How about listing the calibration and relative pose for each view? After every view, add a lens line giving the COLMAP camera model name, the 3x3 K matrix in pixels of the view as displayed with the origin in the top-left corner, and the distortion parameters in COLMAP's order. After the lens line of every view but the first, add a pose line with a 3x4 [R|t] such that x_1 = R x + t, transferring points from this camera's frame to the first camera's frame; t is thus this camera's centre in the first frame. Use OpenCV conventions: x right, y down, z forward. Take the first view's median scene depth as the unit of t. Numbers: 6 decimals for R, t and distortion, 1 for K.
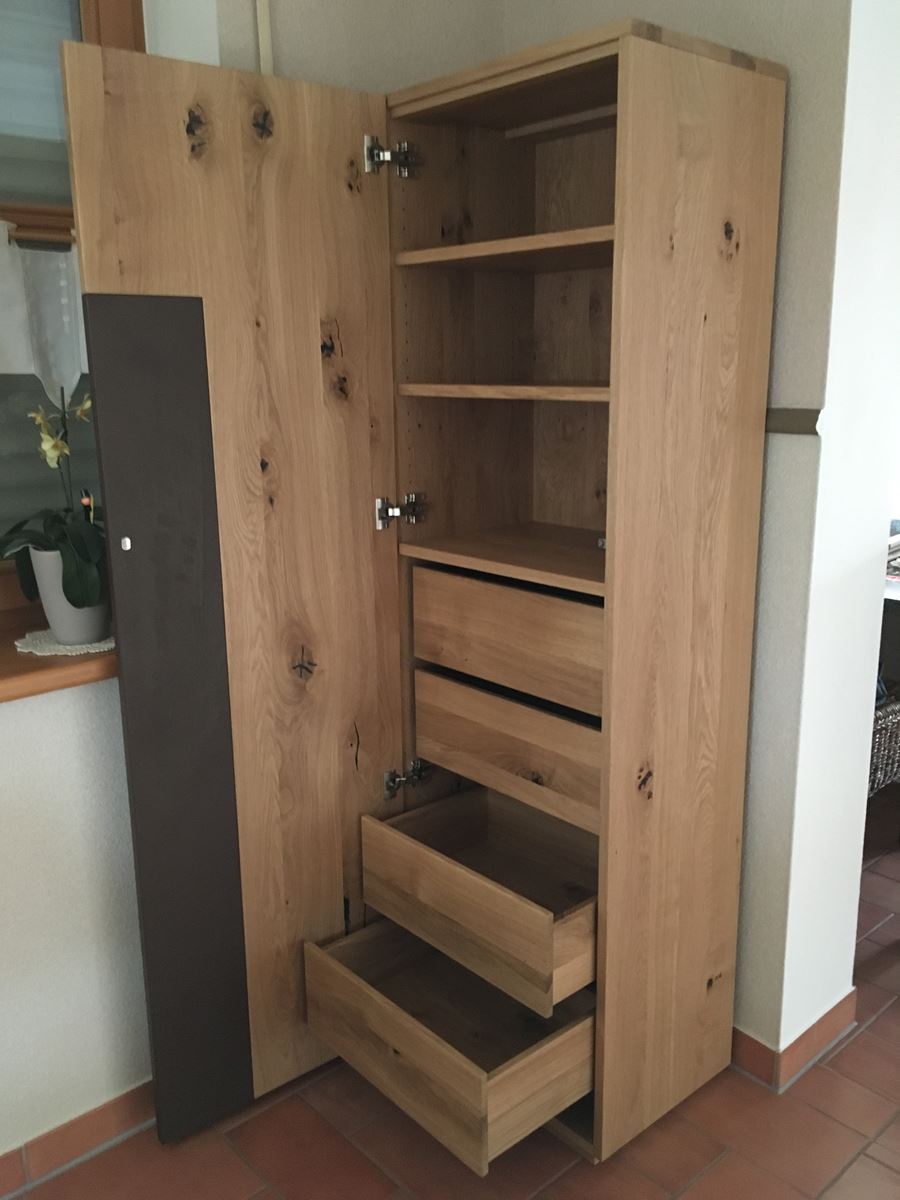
lens RADIAL K [[1026.3, 0, 450.0], [0, 1026.3, 600.0], [0, 0, 1]] dist [0.081511, -0.124565]
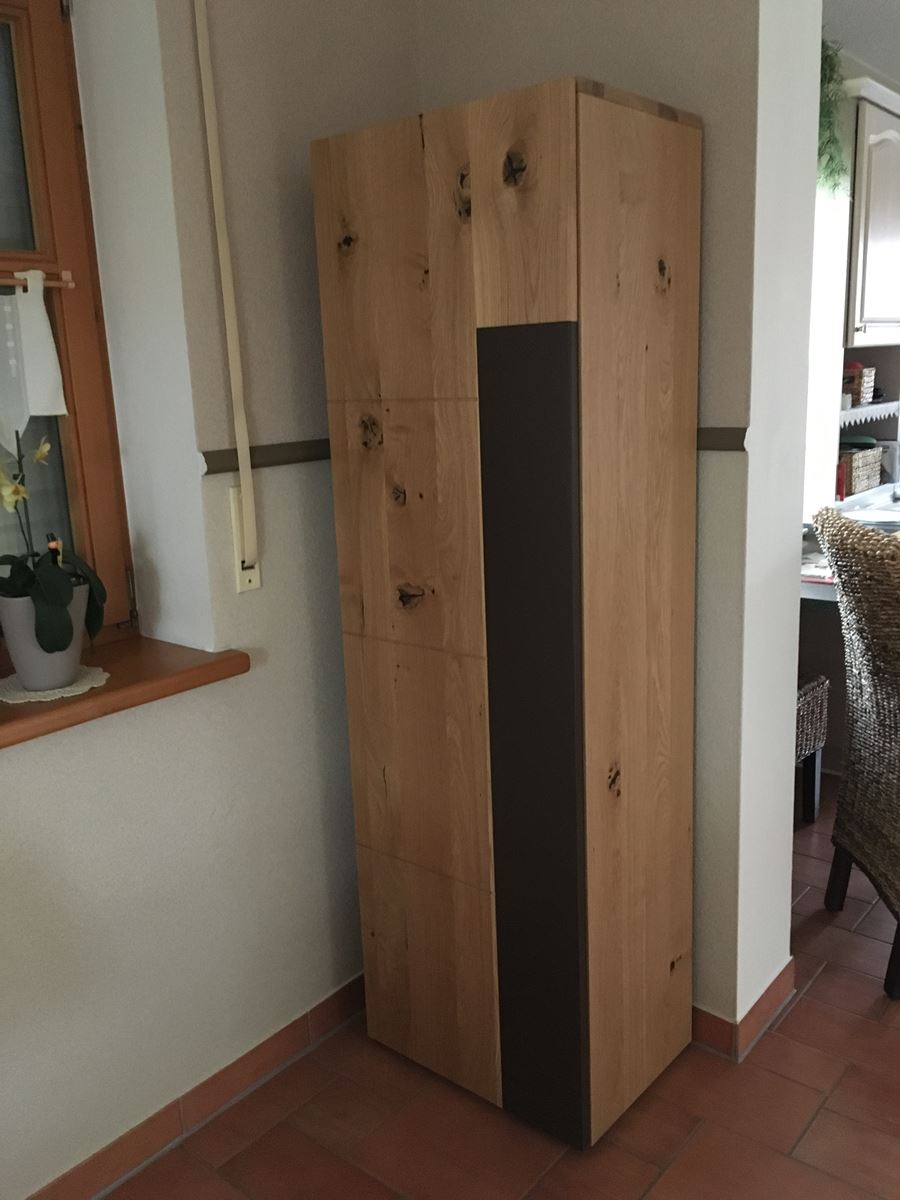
lens RADIAL K [[1026.3, 0, 450.0], [0, 1026.3, 600.0], [0, 0, 1]] dist [0.081511, -0.124565]
pose [[0.988565, -0.058211, 0.139109, -0.114726], [0.060644, 0.998071, -0.013313, -0.006364], [-0.138066, 0.021597, 0.990188, -0.035420]]
